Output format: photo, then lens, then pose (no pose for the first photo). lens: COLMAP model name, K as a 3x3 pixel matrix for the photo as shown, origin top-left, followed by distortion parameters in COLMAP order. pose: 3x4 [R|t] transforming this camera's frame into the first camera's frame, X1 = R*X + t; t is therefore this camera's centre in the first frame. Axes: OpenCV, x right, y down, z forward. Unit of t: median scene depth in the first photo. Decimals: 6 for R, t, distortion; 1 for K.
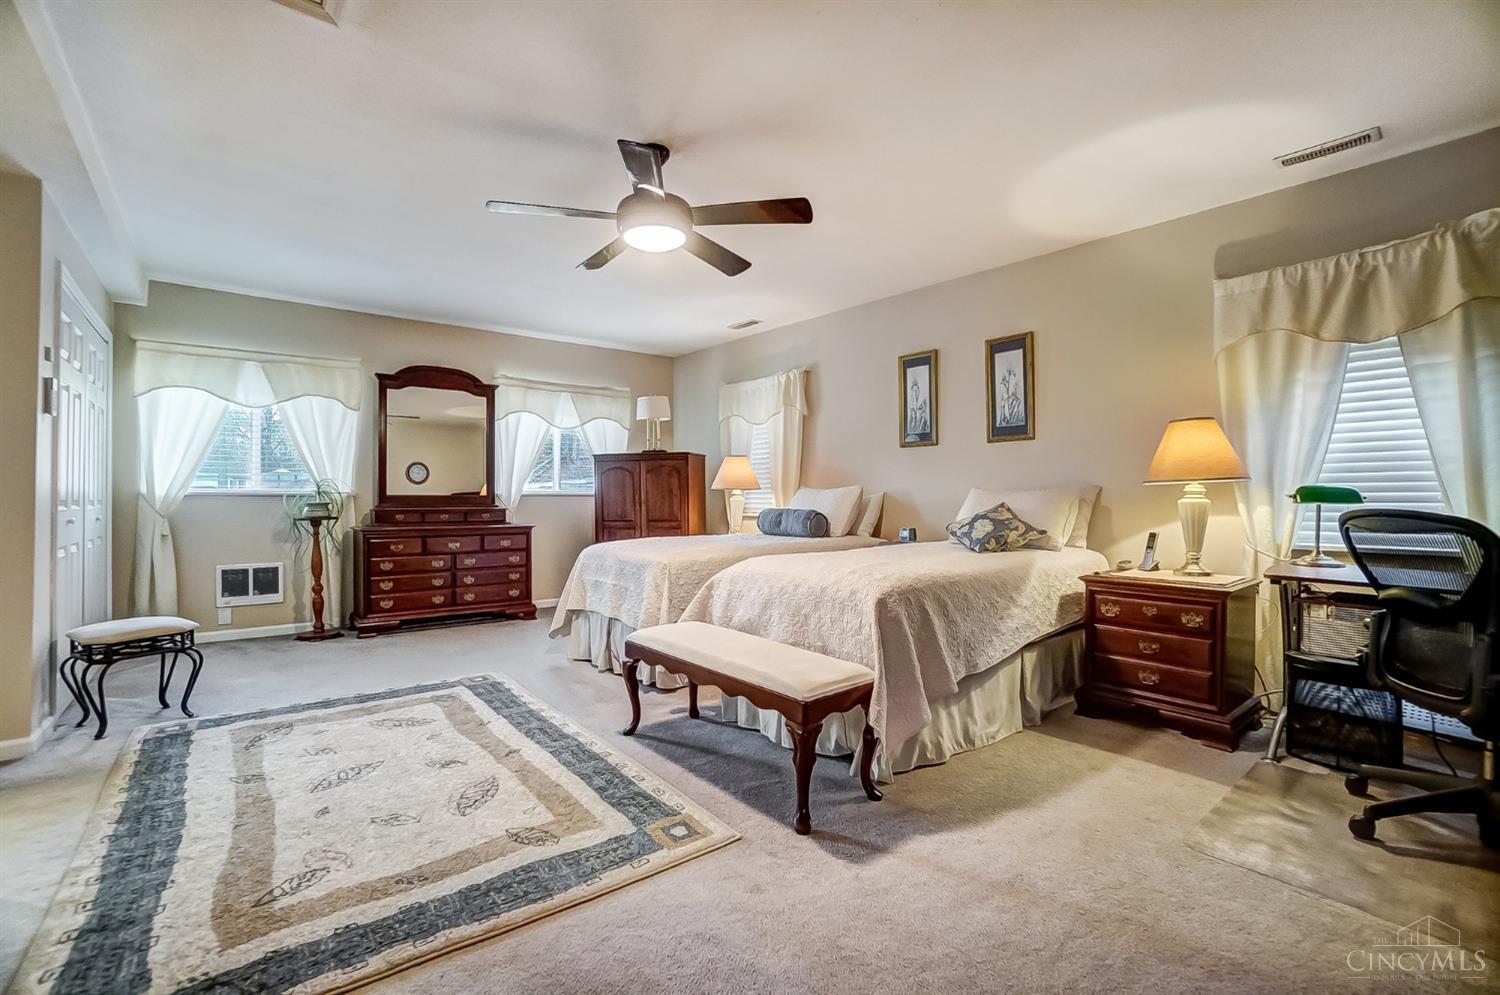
lens RADIAL K [[651.0, 0, 734.3], [0, 651.0, 483.4], [0, 0, 1]] dist [-0.006948, 0.002501]
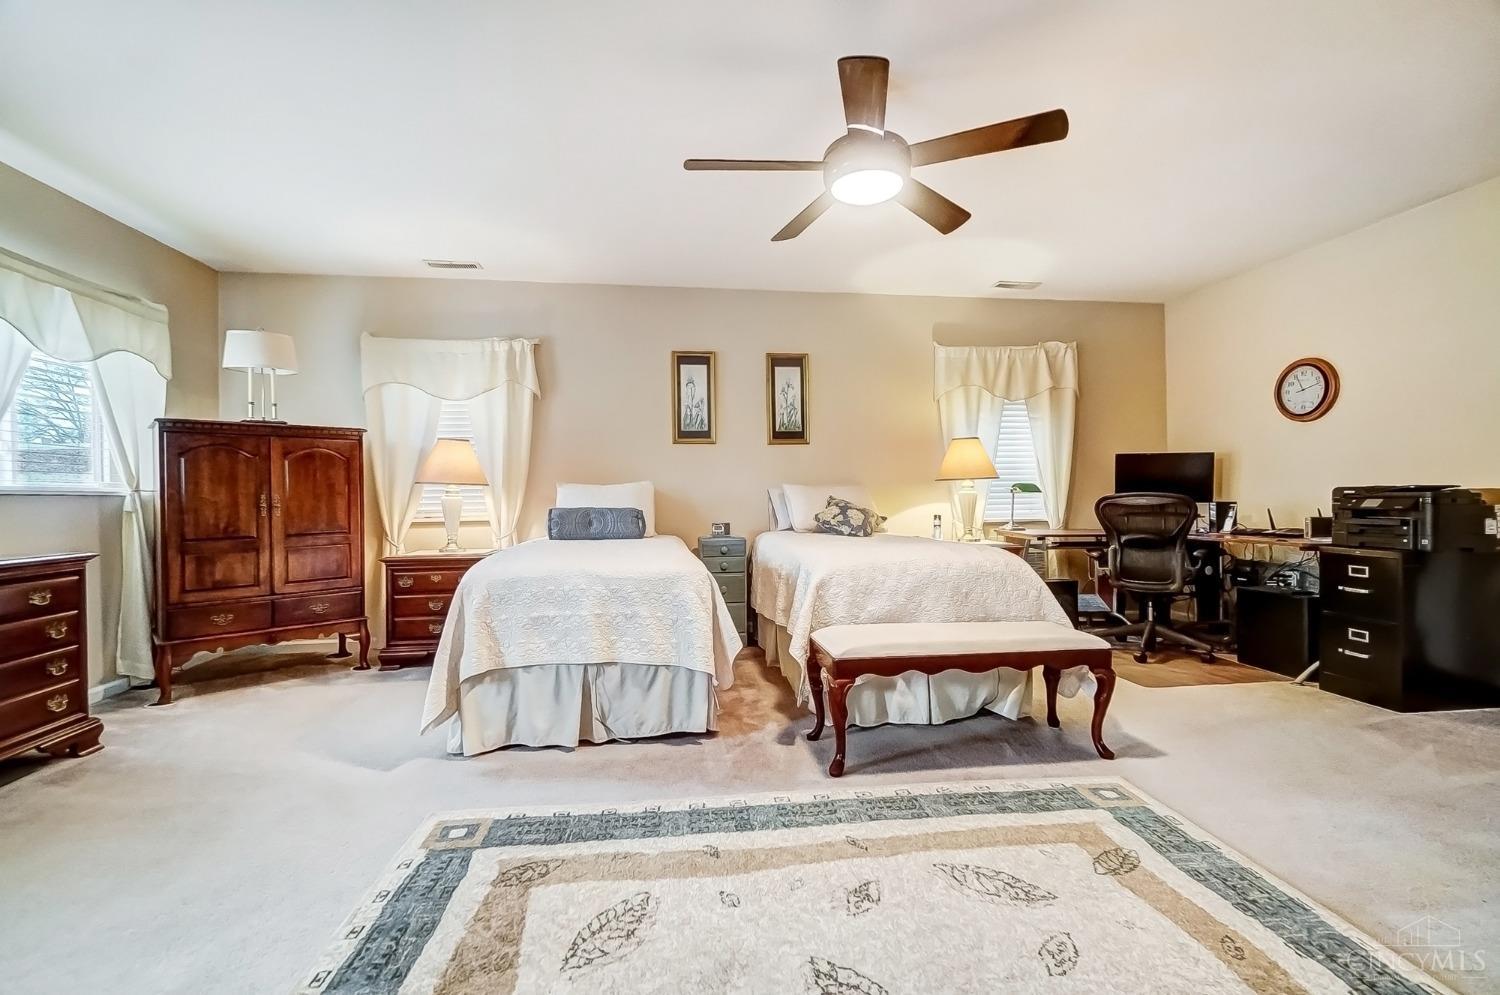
lens RADIAL K [[651.0, 0, 743.2], [0, 651.0, 498.7], [0, 0, 1]] dist [-0.006948, 0.002501]
pose [[0.529949, -0.007992, 0.847992, -0.823549], [-0.000634, 0.999952, 0.009820, 0.029751], [-0.848029, -0.005742, 0.529918, 0.606680]]
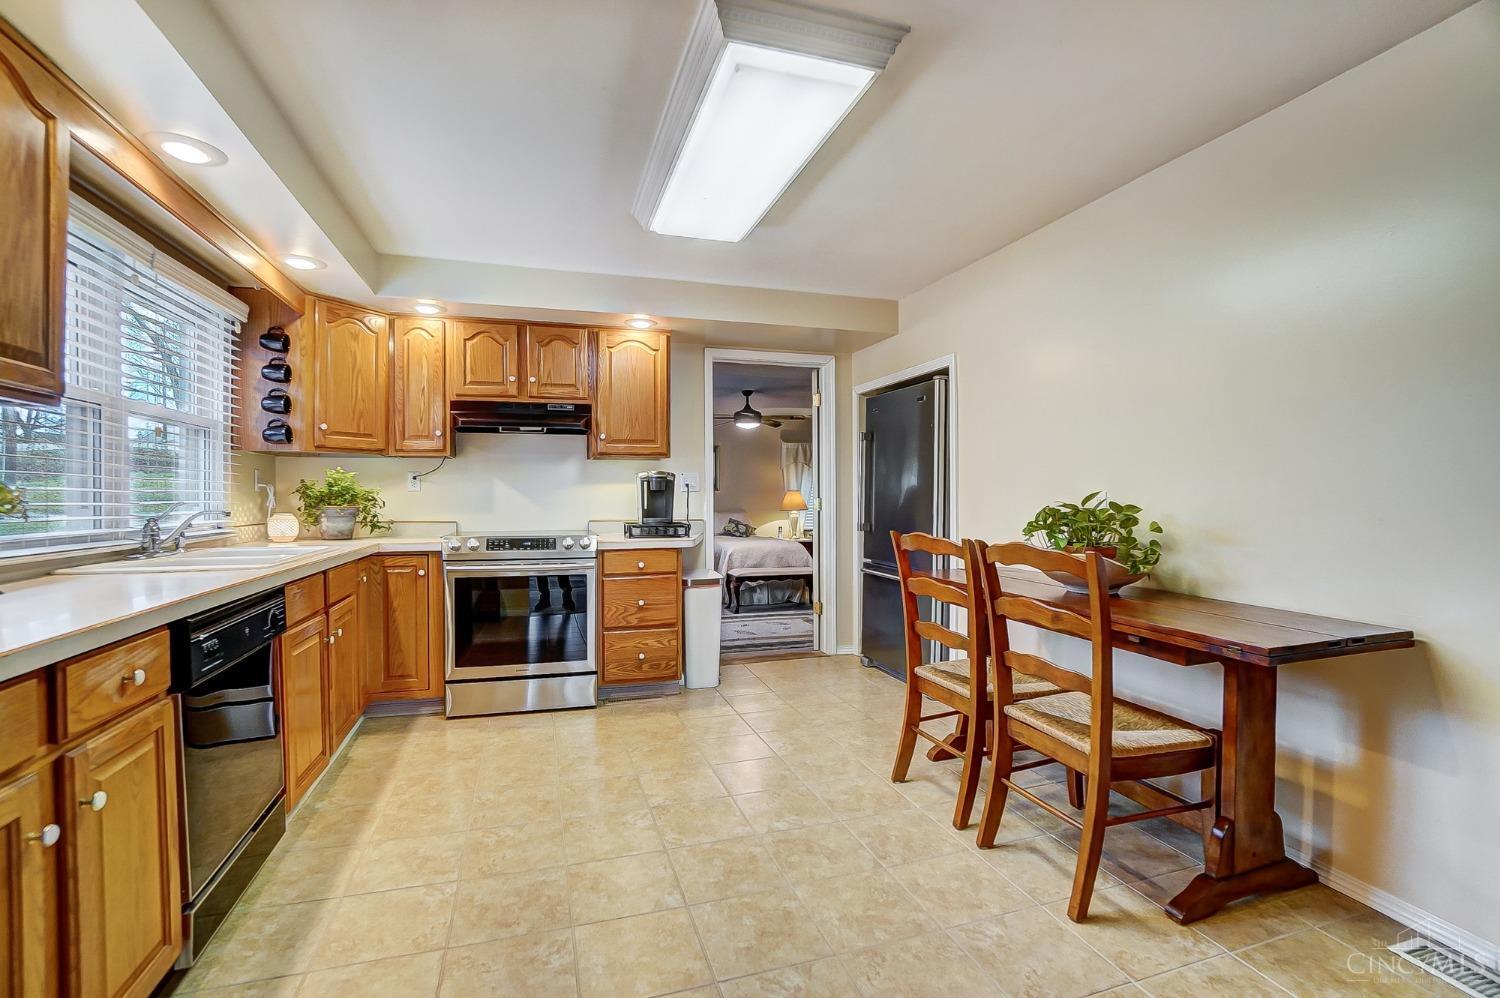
lens RADIAL K [[651.0, 0, 748.5], [0, 651.0, 504.8], [0, 0, 1]] dist [-0.006948, 0.002501]
pose [[0.357452, -0.009527, 0.933883, -2.252747], [-0.017589, 0.999702, 0.016931, -0.072222], [-0.933766, -0.022478, 0.357178, 0.061892]]
